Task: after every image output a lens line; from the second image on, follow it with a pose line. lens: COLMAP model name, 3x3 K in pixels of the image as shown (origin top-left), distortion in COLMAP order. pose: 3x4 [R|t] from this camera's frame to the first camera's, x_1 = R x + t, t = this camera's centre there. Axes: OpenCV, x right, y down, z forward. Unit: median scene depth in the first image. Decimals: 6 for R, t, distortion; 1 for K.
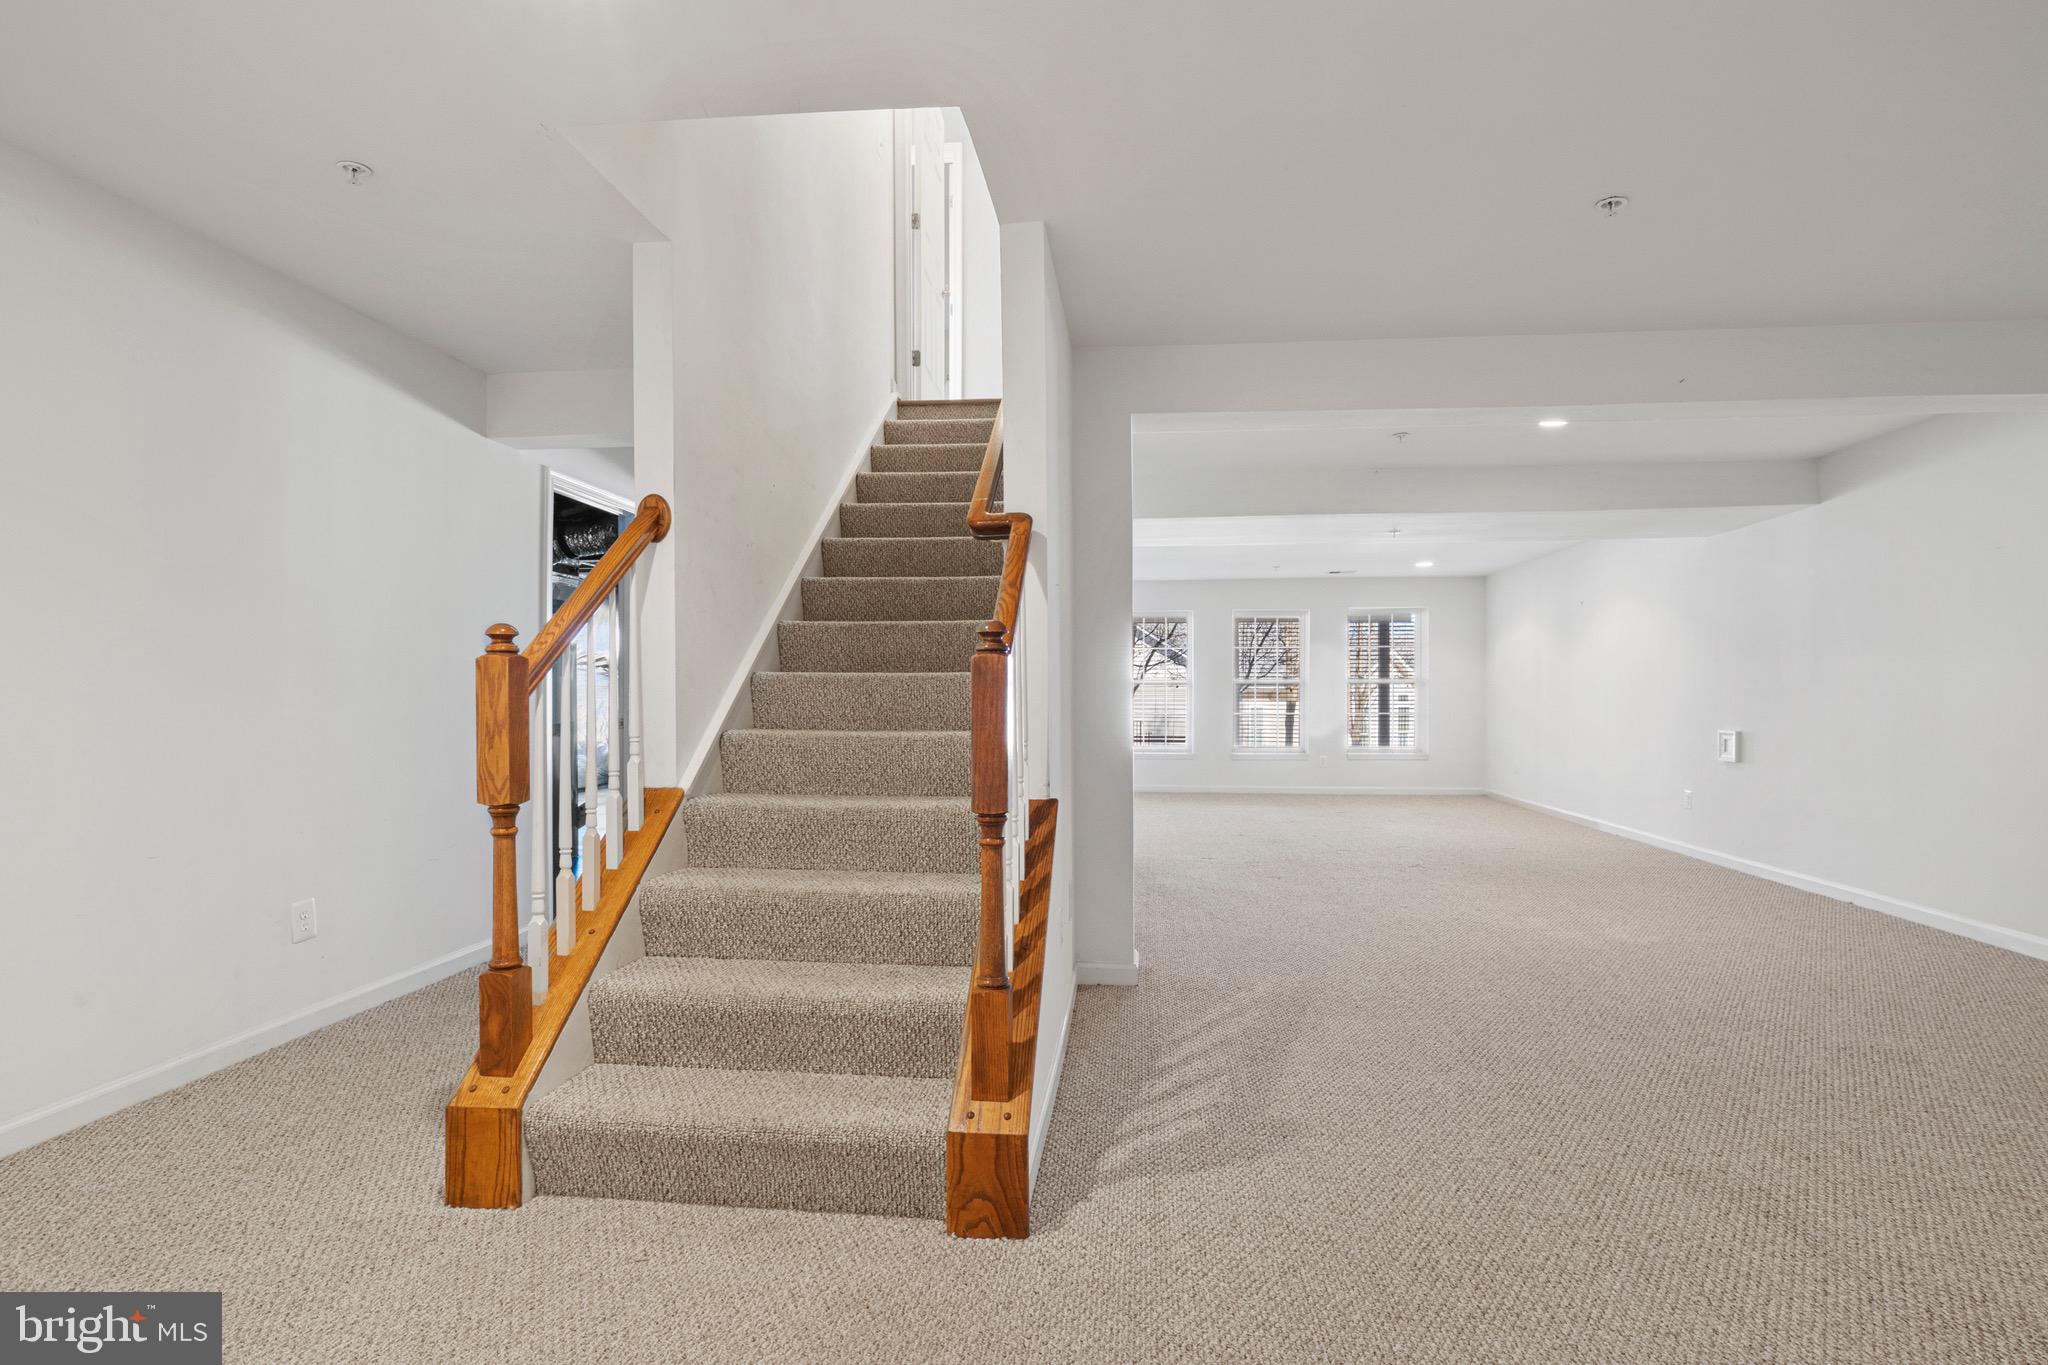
lens RADIAL K [[1066.9, 0, 1023.6], [0, 1066.9, 699.3], [0, 0, 1]] dist [0.003297, 0.000139]
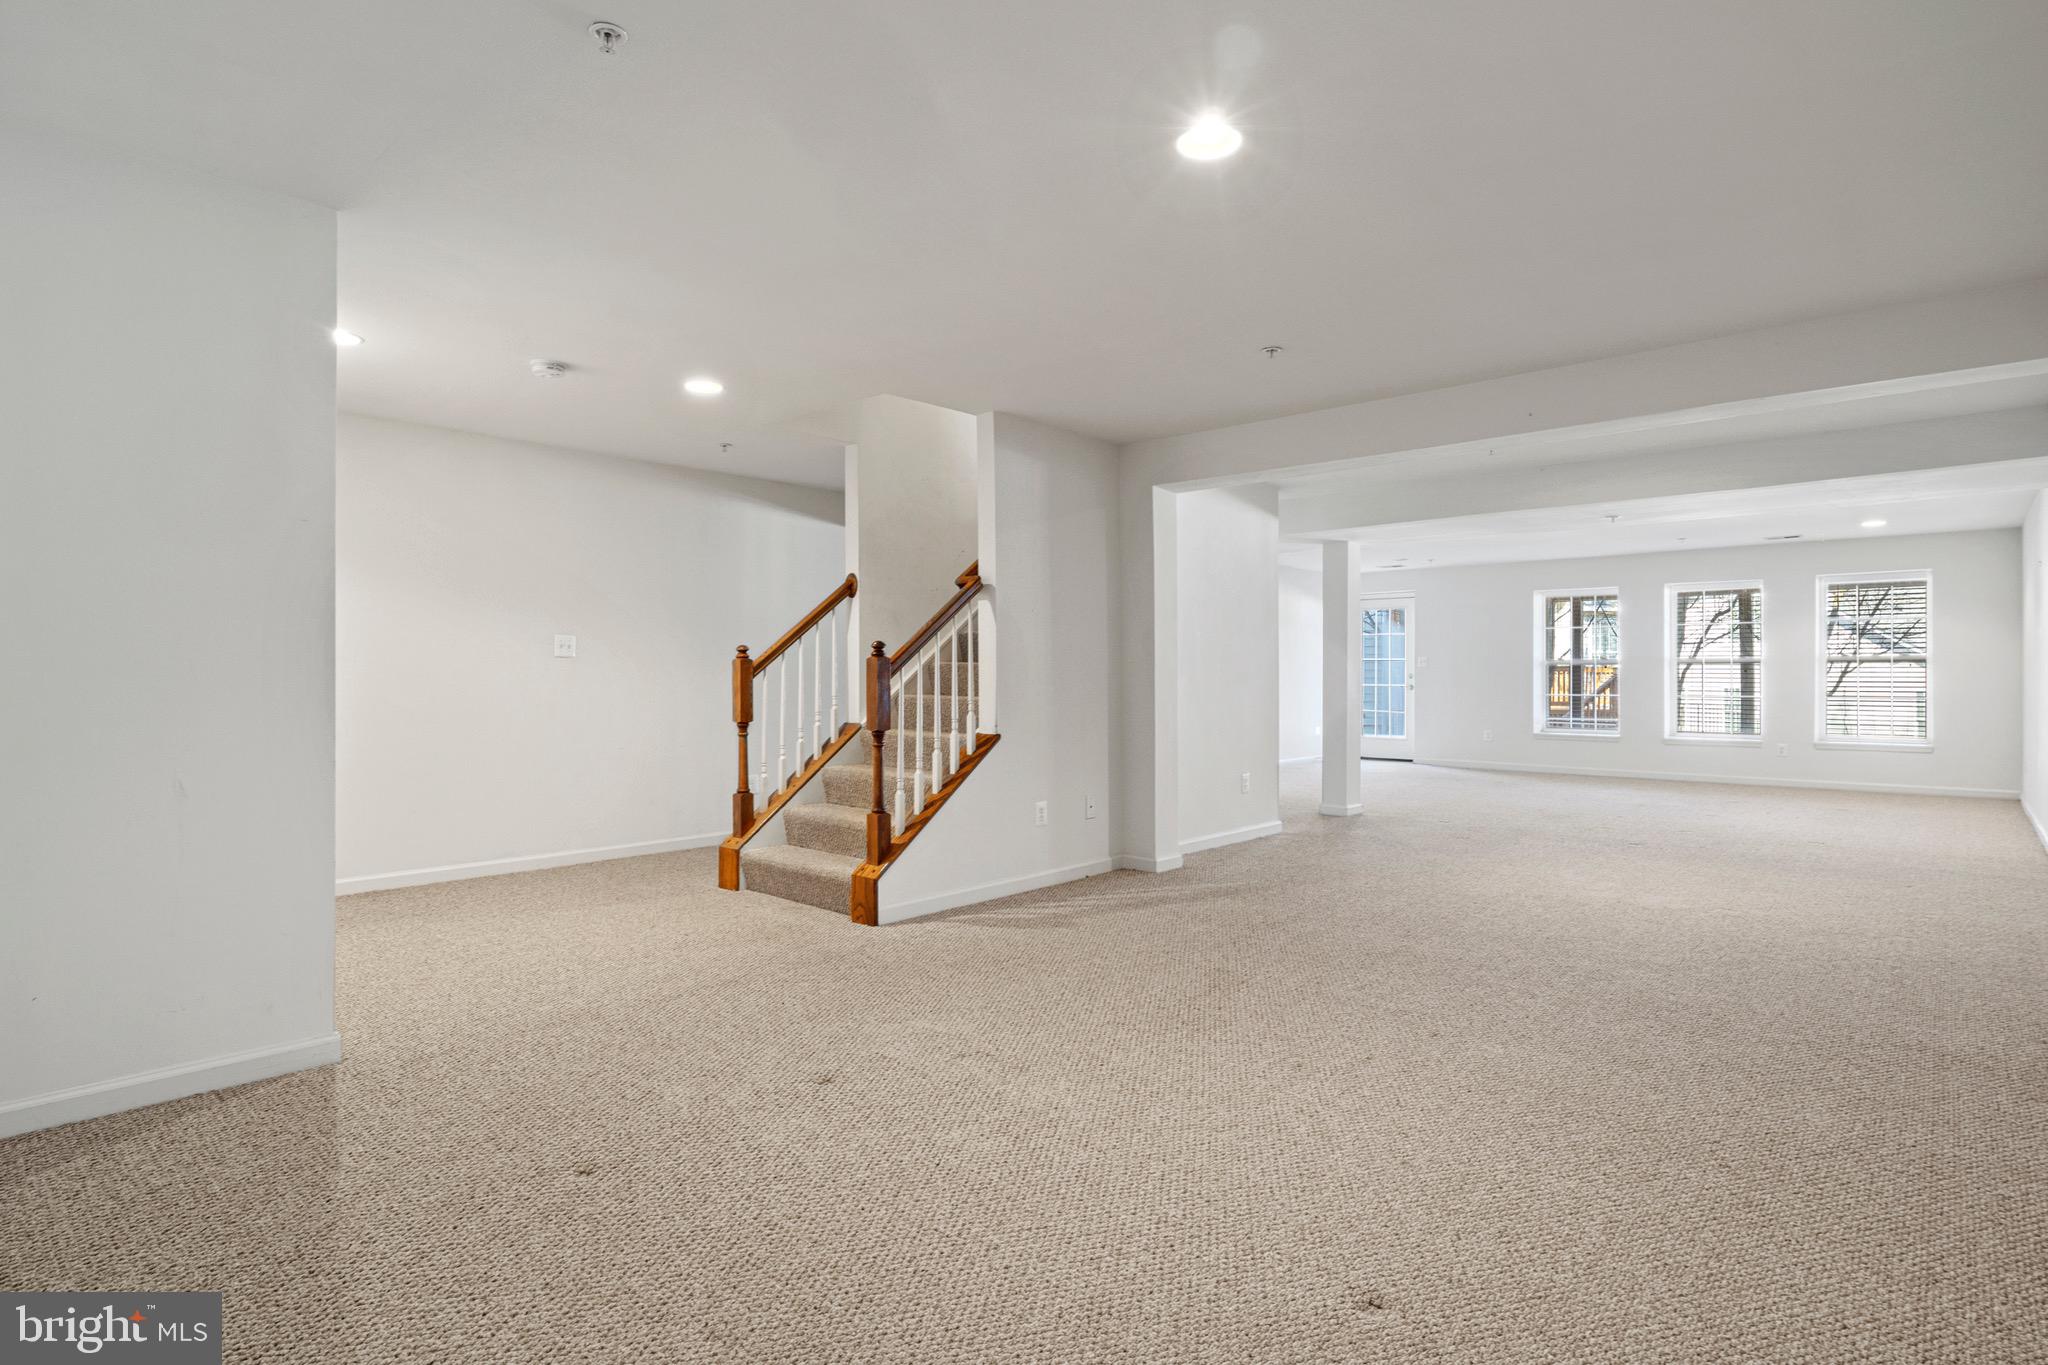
lens RADIAL K [[1026.8, 0, 991.2], [0, 1026.8, 685.9], [0, 0, 1]] dist [-0.013469, -0.000736]
pose [[0.793814, -0.002461, -0.608156, 1.296314], [0.003267, 0.999995, 0.000218, 0.020065], [0.608152, -0.002160, 0.793818, -0.440670]]
